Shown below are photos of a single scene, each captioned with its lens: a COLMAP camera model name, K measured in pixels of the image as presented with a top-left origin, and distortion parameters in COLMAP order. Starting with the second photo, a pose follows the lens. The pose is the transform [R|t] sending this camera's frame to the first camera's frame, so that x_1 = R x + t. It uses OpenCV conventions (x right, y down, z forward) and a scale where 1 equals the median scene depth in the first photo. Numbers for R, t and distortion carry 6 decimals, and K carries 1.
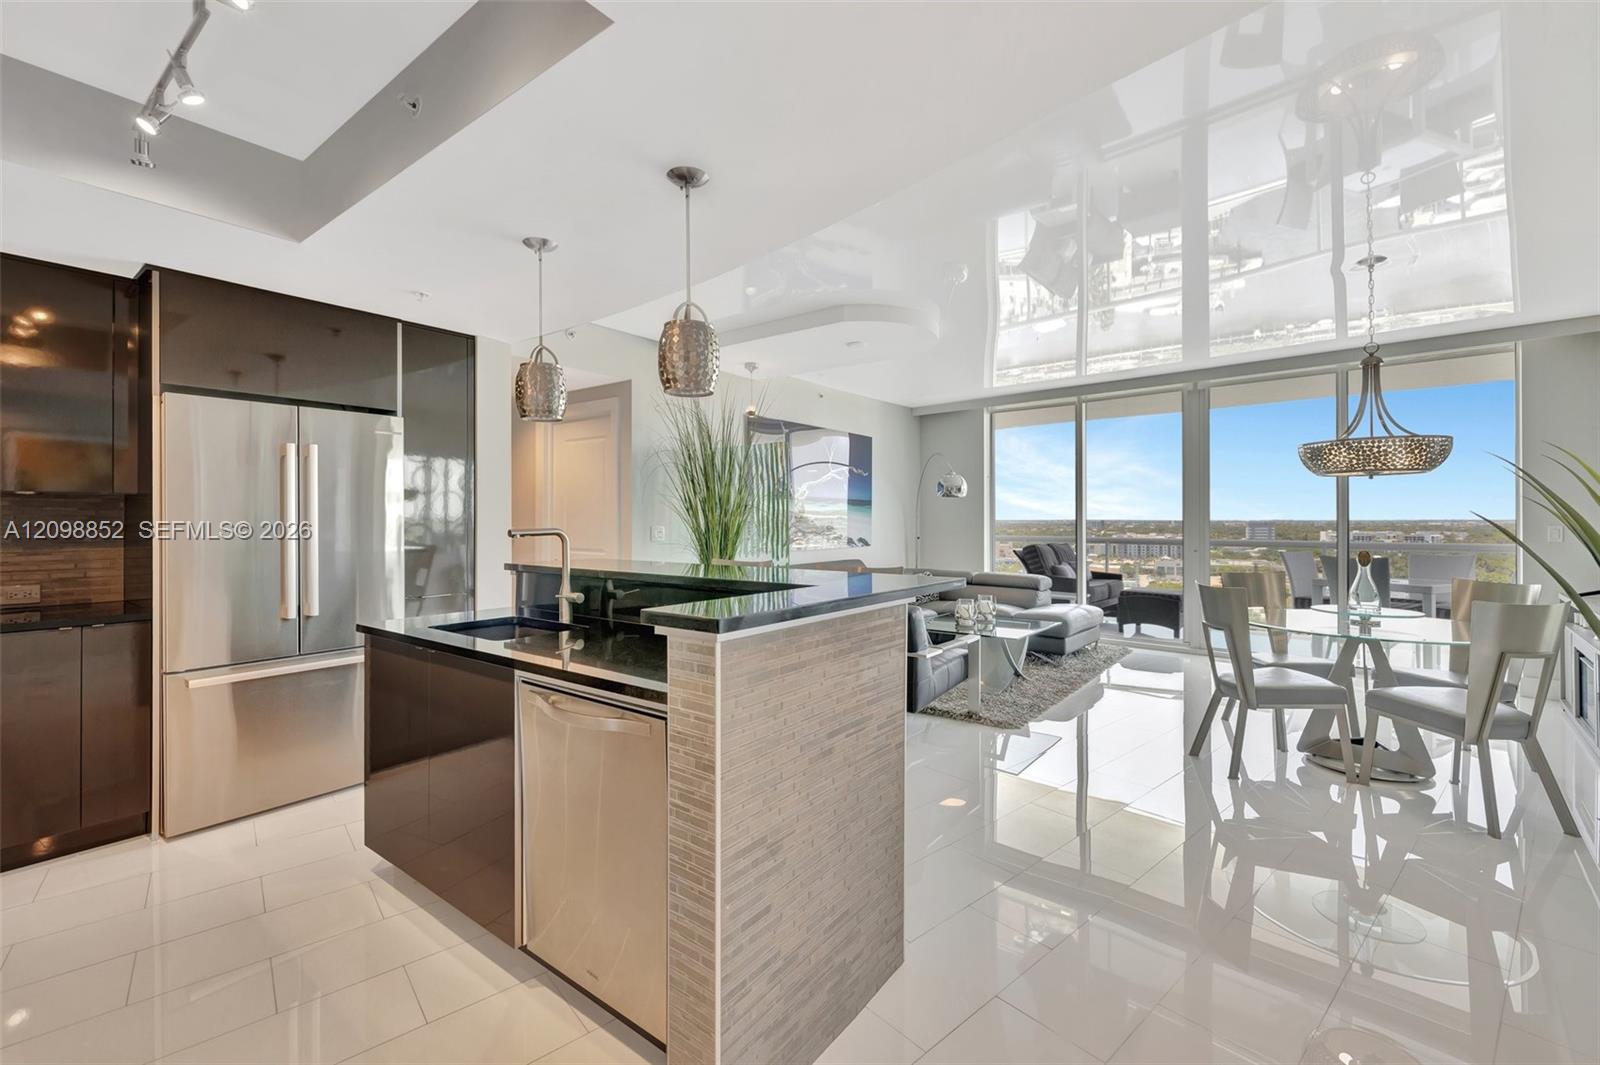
lens RADIAL K [[677.4, 0, 798.7], [0, 677.4, 528.0], [0, 0, 1]] dist [0.000373, 0.000436]
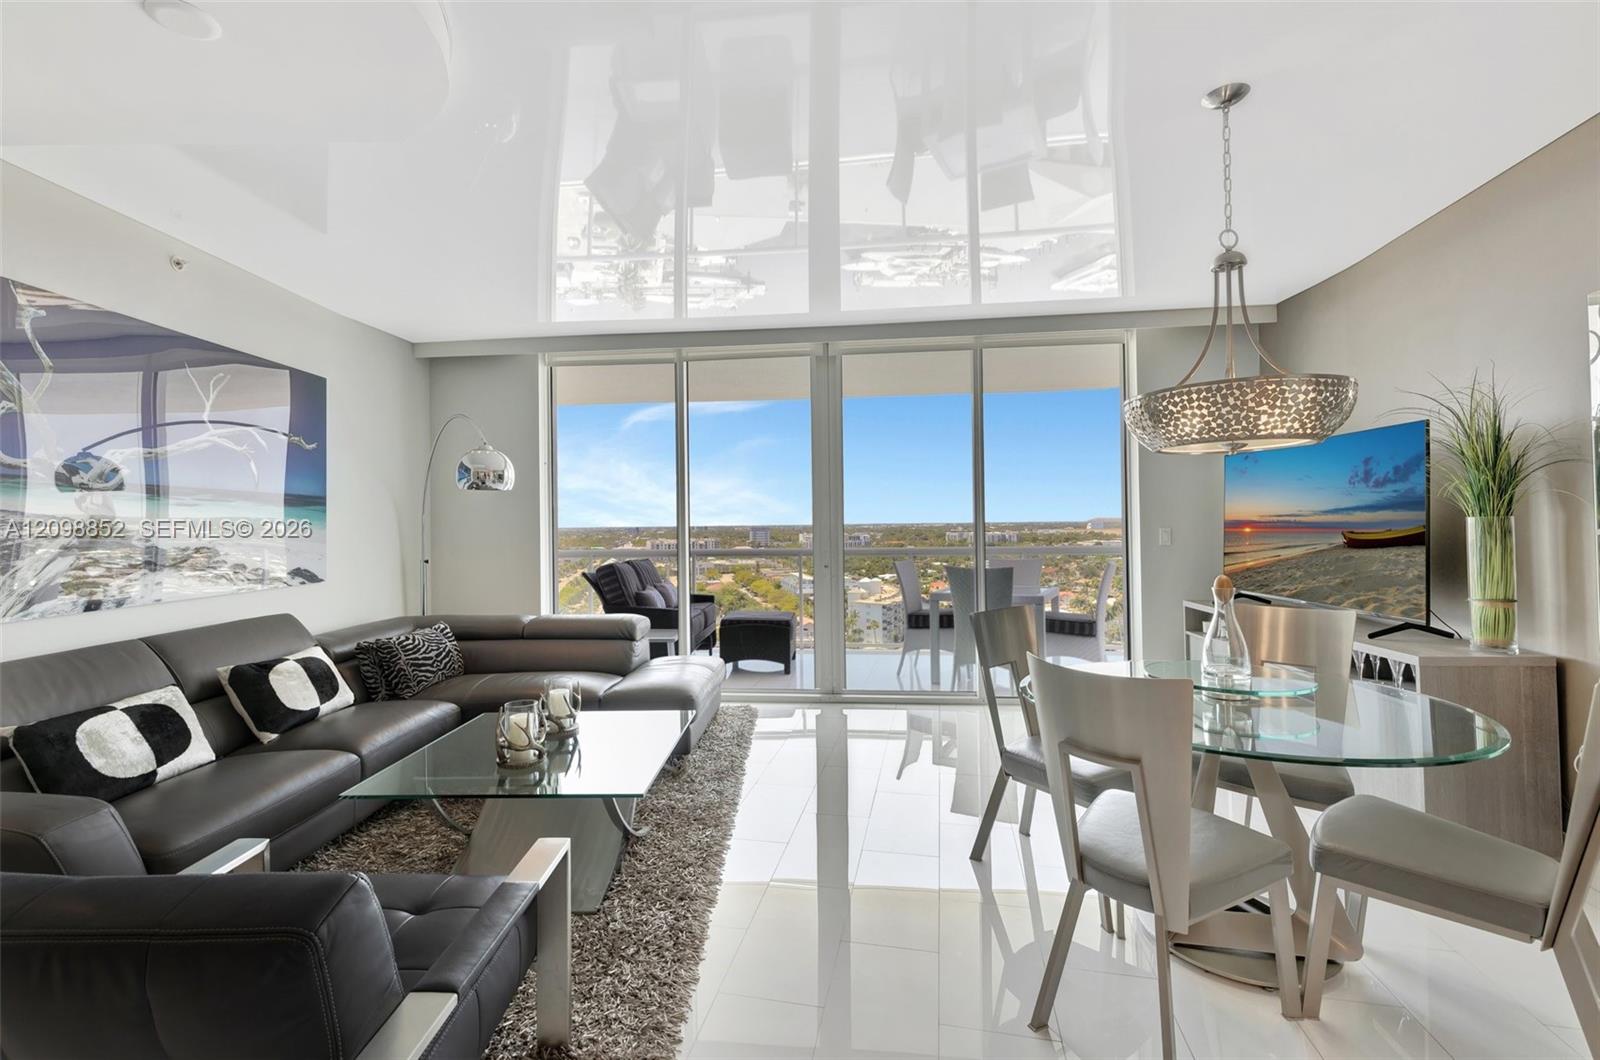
lens RADIAL K [[686.5, 0, 790.5], [0, 686.5, 518.8], [0, 0, 1]] dist [0.002307, 0.000319]
pose [[0.801425, -0.004183, 0.598081, 0.076026], [0.018996, 0.999649, -0.018464, -0.005757], [-0.597794, 0.026159, 0.801223, 0.342187]]
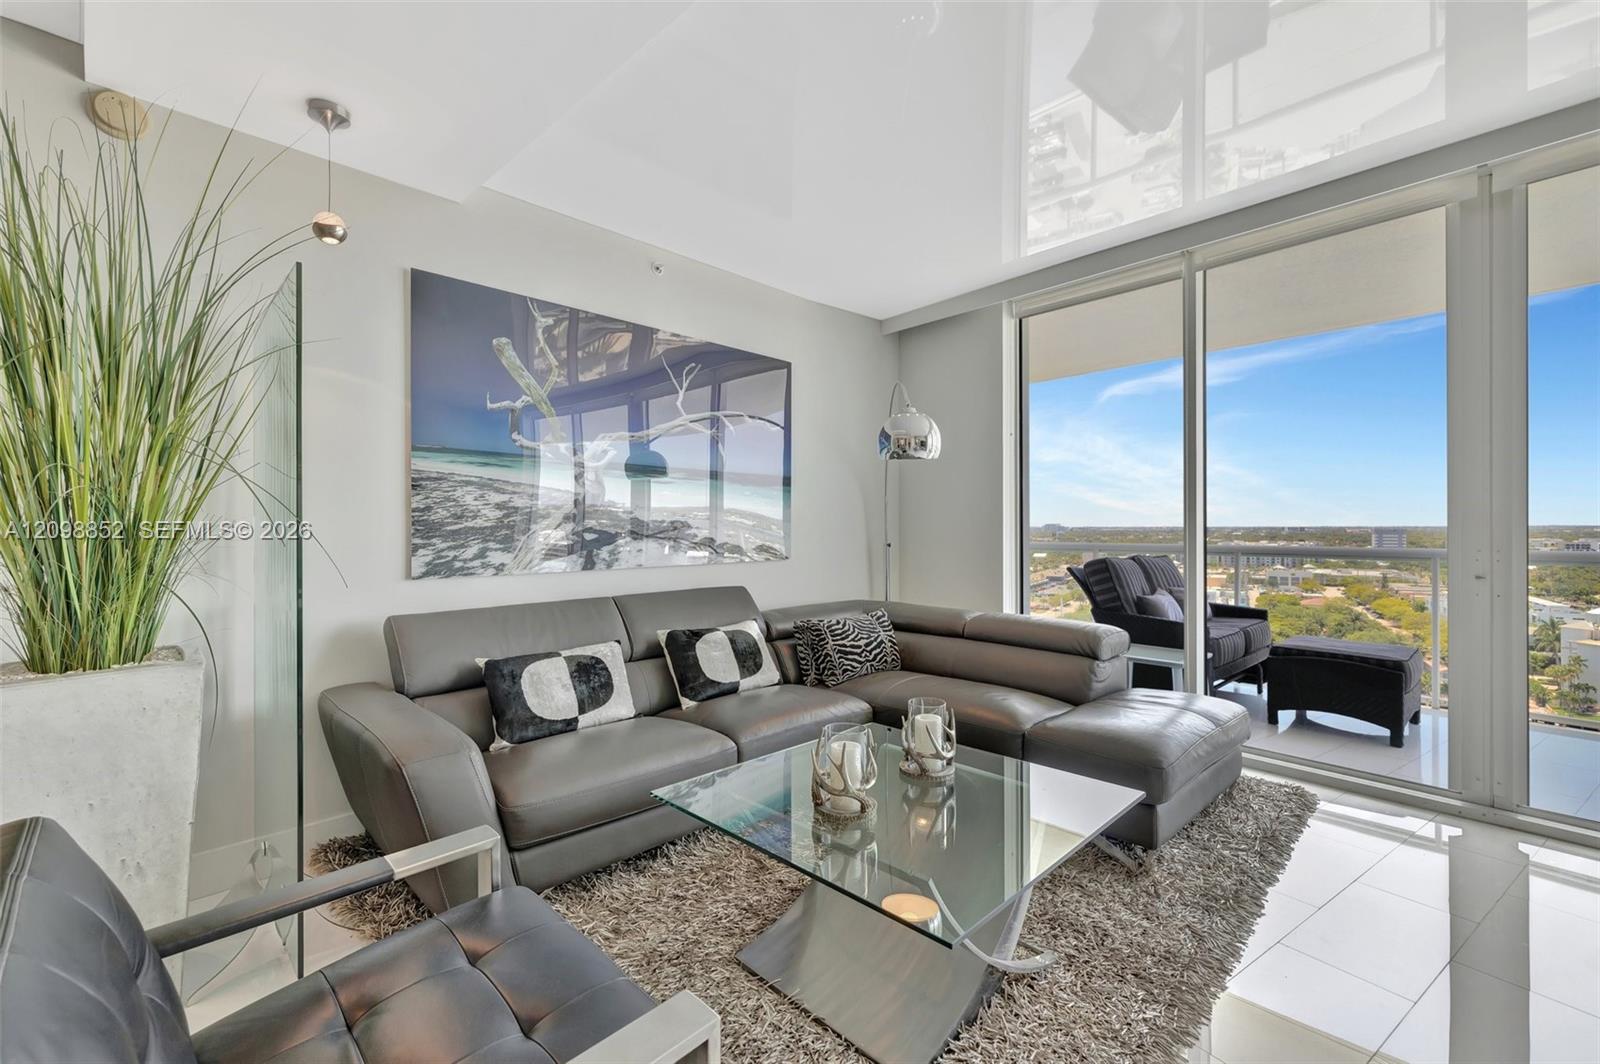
lens RADIAL K [[677.4, 0, 798.7], [0, 677.4, 527.5], [0, 0, 1]] dist [0.000373, 0.000436]
pose [[0.992722, -0.000368, -0.120426, 0.178708], [-0.000910, 0.999944, -0.010563, 0.006393], [0.120423, 0.010596, 0.992666, 0.445917]]
